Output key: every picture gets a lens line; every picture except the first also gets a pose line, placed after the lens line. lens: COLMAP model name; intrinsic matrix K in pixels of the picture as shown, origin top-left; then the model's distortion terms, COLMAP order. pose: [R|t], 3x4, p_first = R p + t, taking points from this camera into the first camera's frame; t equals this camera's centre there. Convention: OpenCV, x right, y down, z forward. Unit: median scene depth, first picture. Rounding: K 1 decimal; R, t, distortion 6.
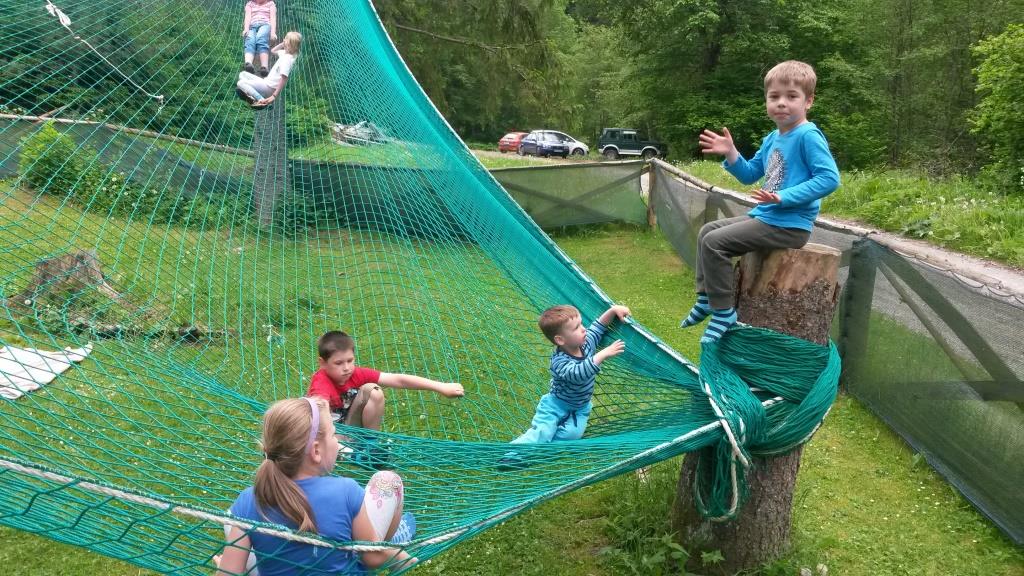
lens RADIAL K [[845.7, 0, 492.0], [0, 845.7, 290.7], [0, 0, 1]] dist [0.089009, -0.146948]
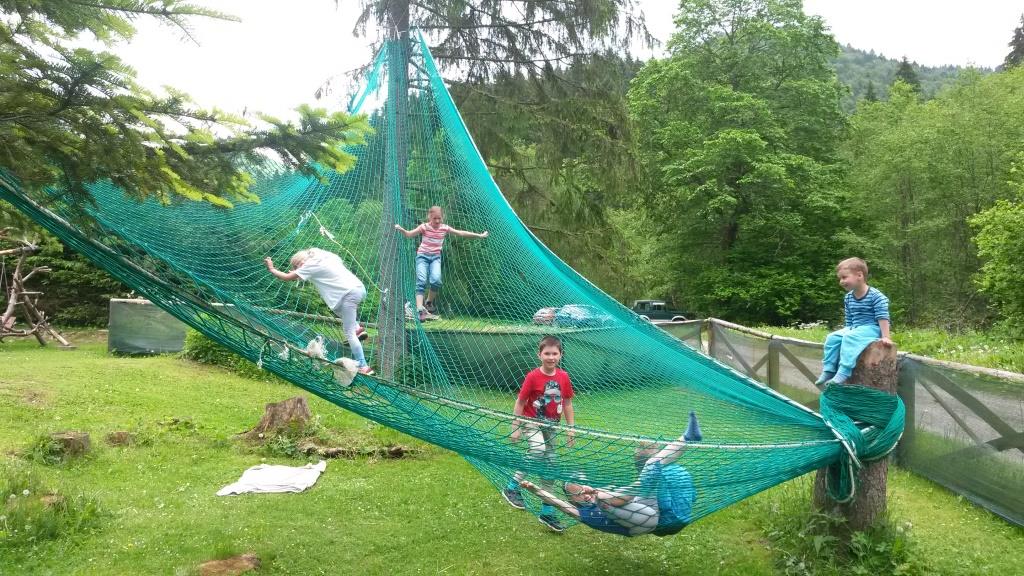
lens RADIAL K [[845.7, 0, 492.0], [0, 845.7, 290.7], [0, 0, 1]] dist [0.089009, -0.146948]
pose [[0.999311, -0.032099, -0.018638, -0.055561], [0.027548, 0.977913, -0.207187, 0.027013], [0.024877, 0.206531, 0.978124, -0.110004]]
